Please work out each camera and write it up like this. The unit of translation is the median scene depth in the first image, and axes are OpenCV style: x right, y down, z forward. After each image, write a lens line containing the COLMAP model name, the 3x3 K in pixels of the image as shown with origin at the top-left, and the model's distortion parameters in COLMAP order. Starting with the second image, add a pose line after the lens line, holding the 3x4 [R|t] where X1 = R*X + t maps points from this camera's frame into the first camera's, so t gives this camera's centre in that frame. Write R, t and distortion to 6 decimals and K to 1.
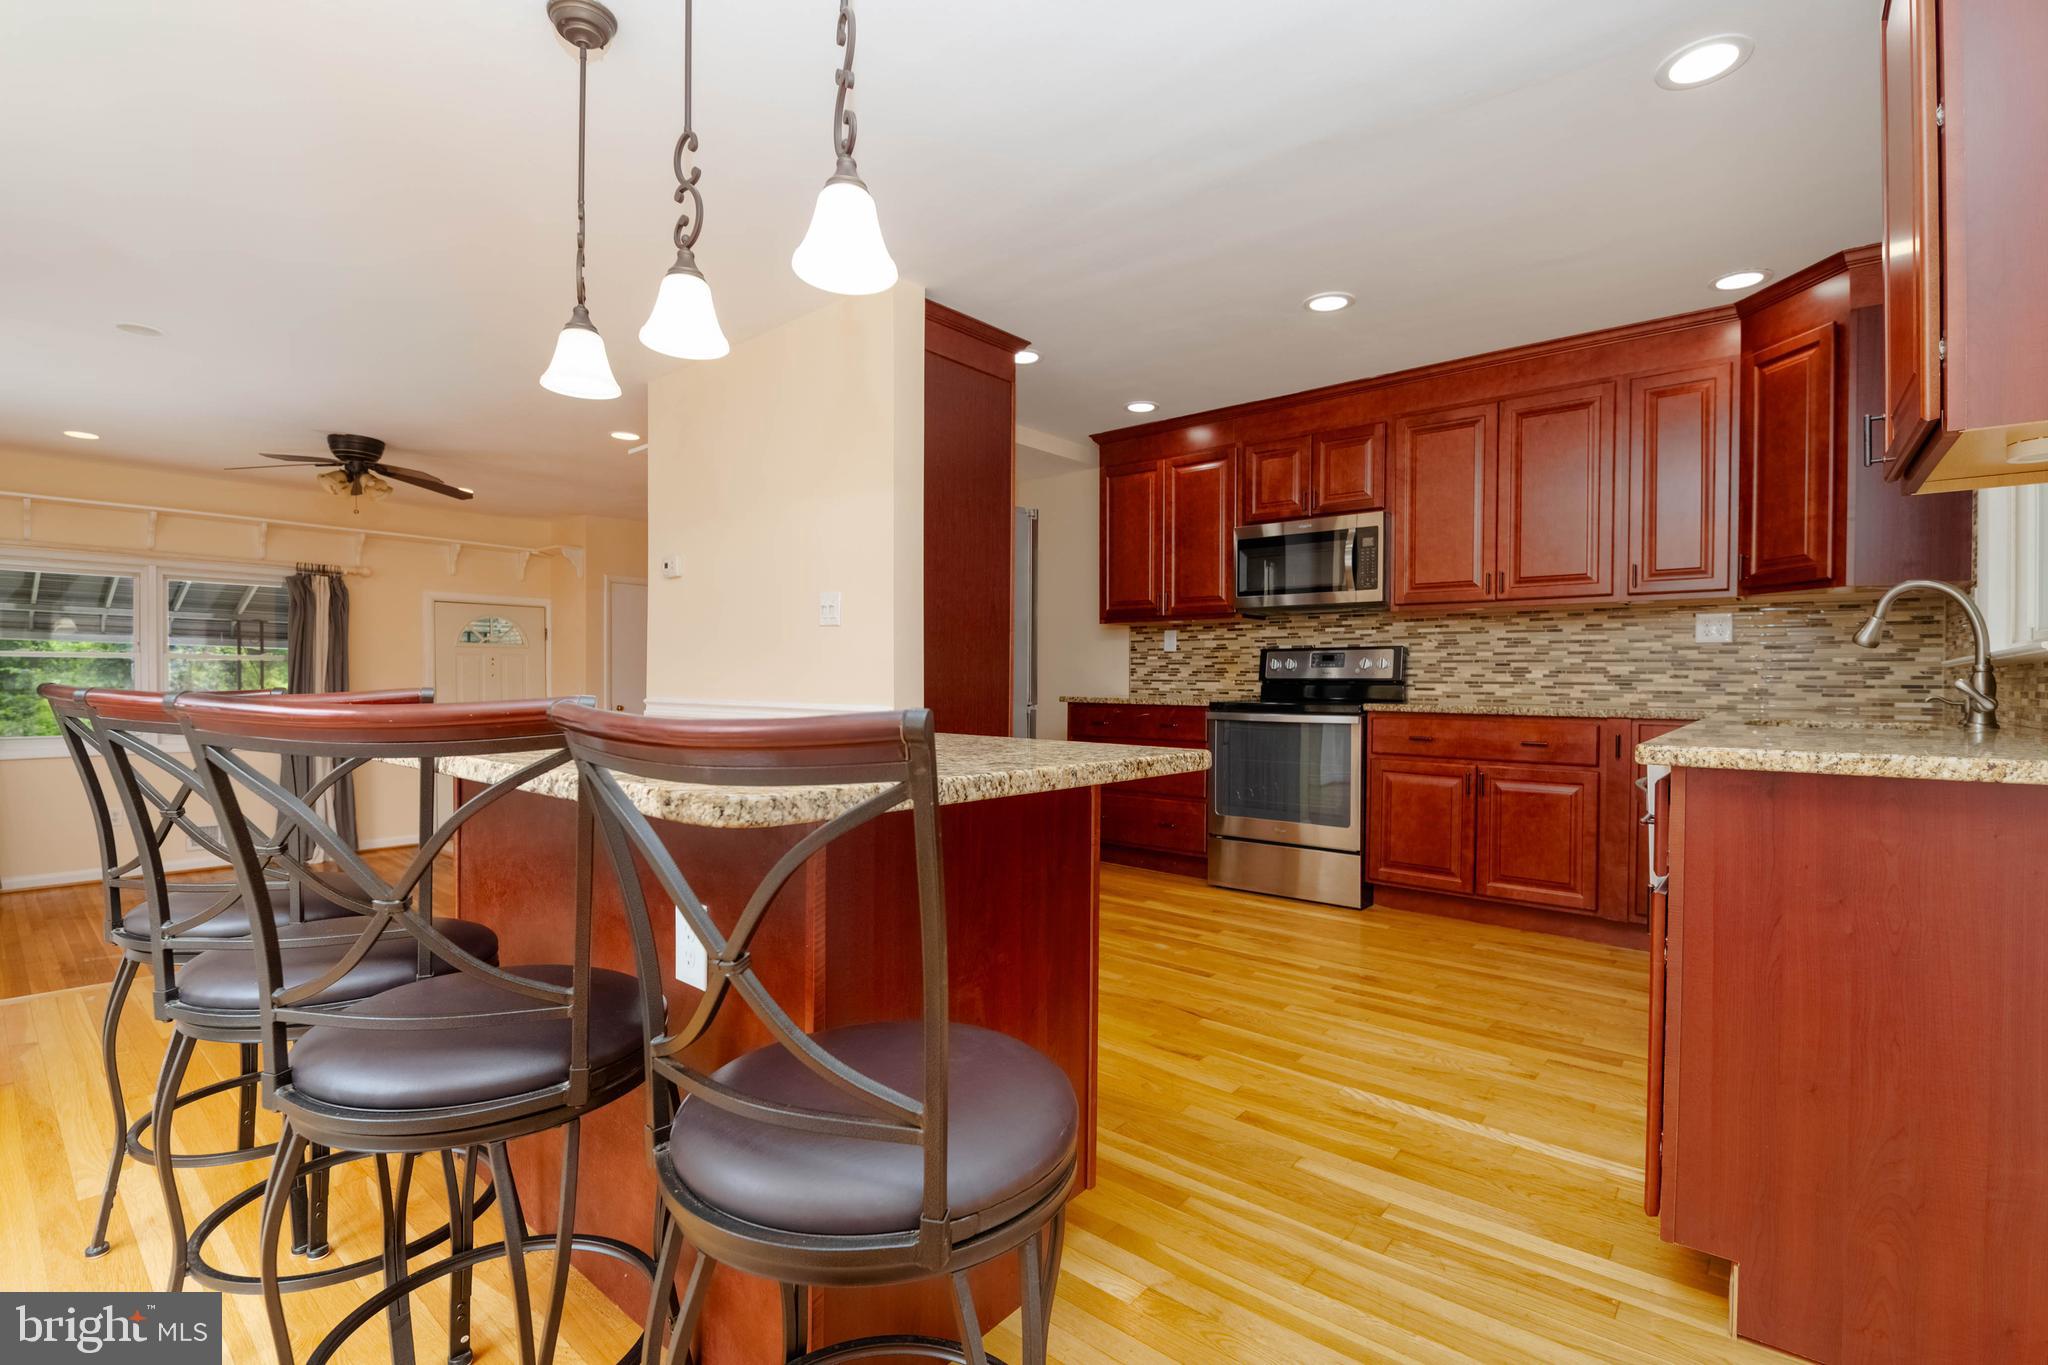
lens RADIAL K [[915.1, 0, 1031.2], [0, 915.1, 690.2], [0, 0, 1]] dist [0.001200, -0.007751]
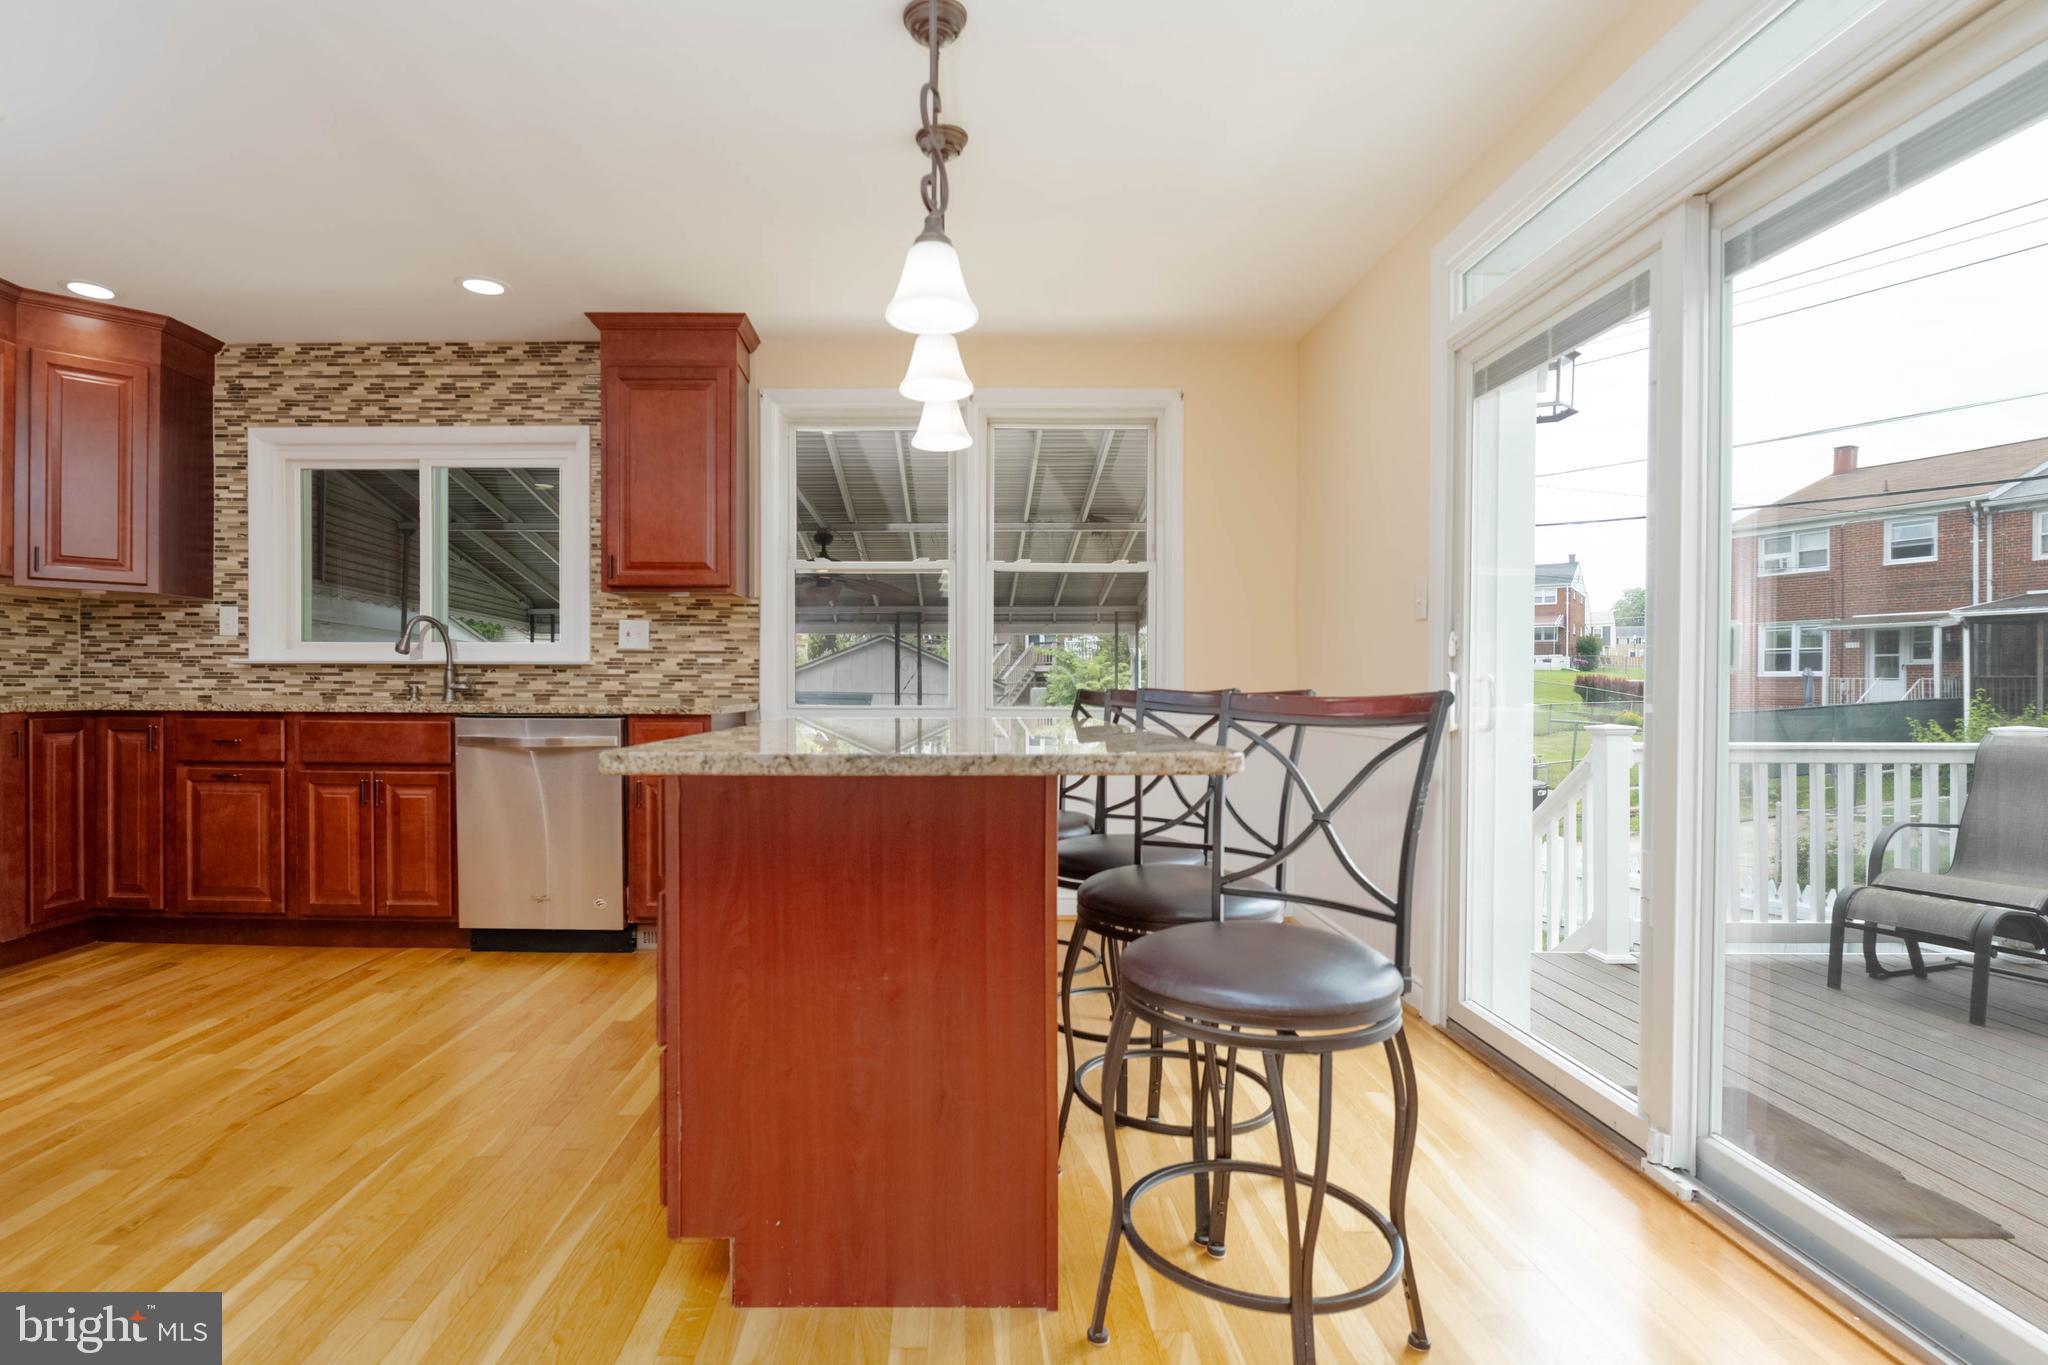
lens RADIAL K [[995.5, 0, 941.4], [0, 995.5, 698.0], [0, 0, 1]] dist [0.002333, -0.014974]
pose [[-0.630766, -0.022462, 0.775648, -0.542753], [-0.002676, 0.999638, 0.026772, -0.010074], [-0.775968, 0.014811, -0.630598, 0.718700]]
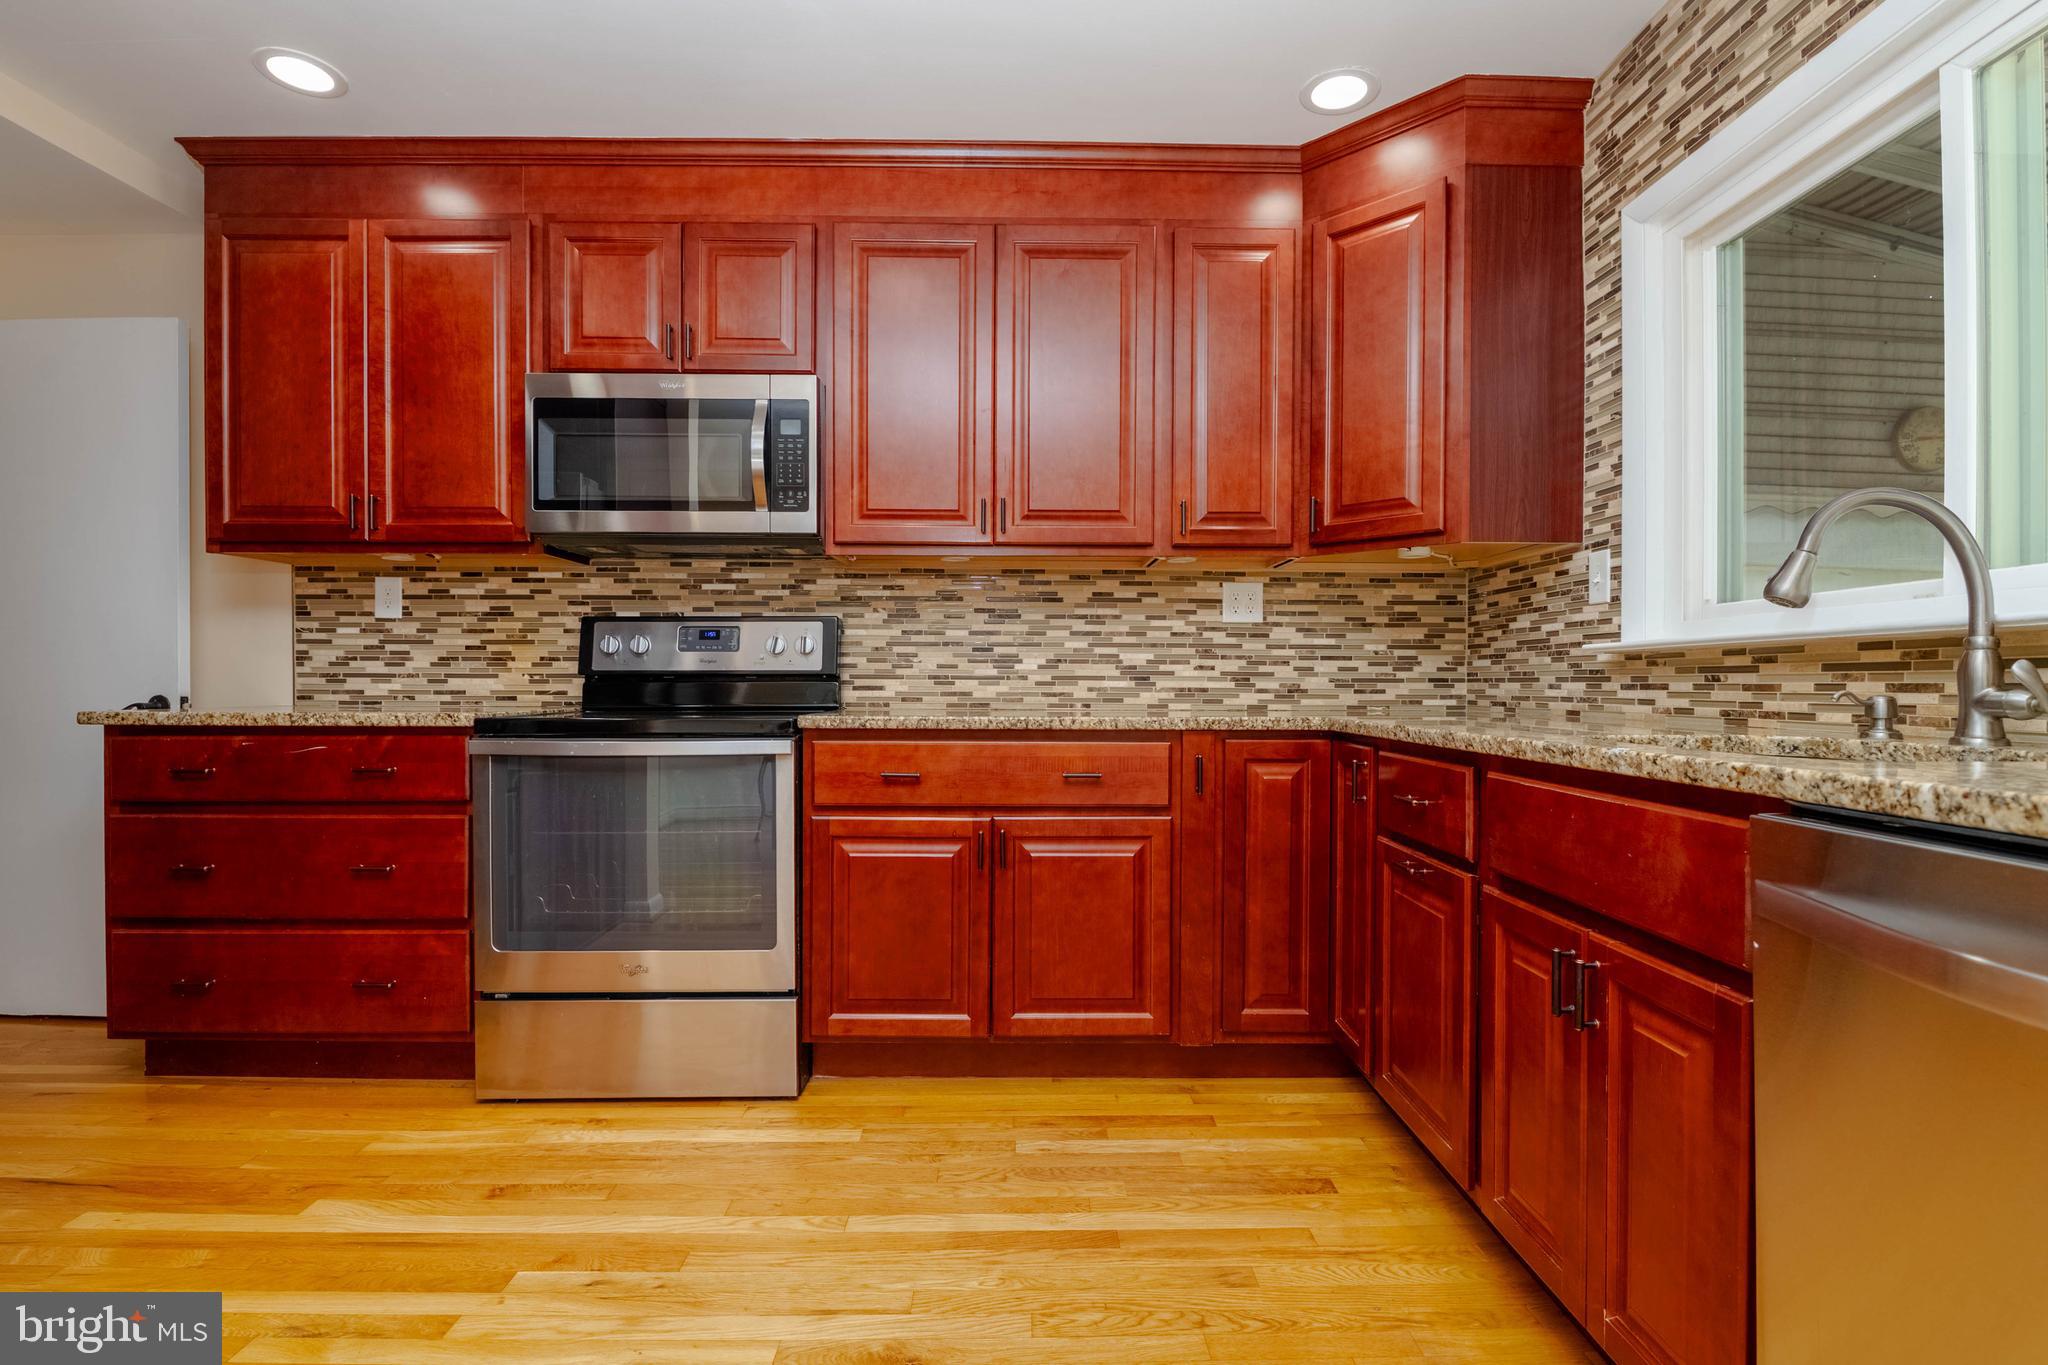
lens RADIAL K [[957.2, 0, 1041.2], [0, 957.2, 695.0], [0, 0, 1]] dist [-0.001609, -0.010494]
pose [[0.752400, -0.012554, 0.658587, 0.093946], [0.009308, 0.999921, 0.008427, -0.000829], [-0.658641, -0.000210, 0.752457, 0.452140]]
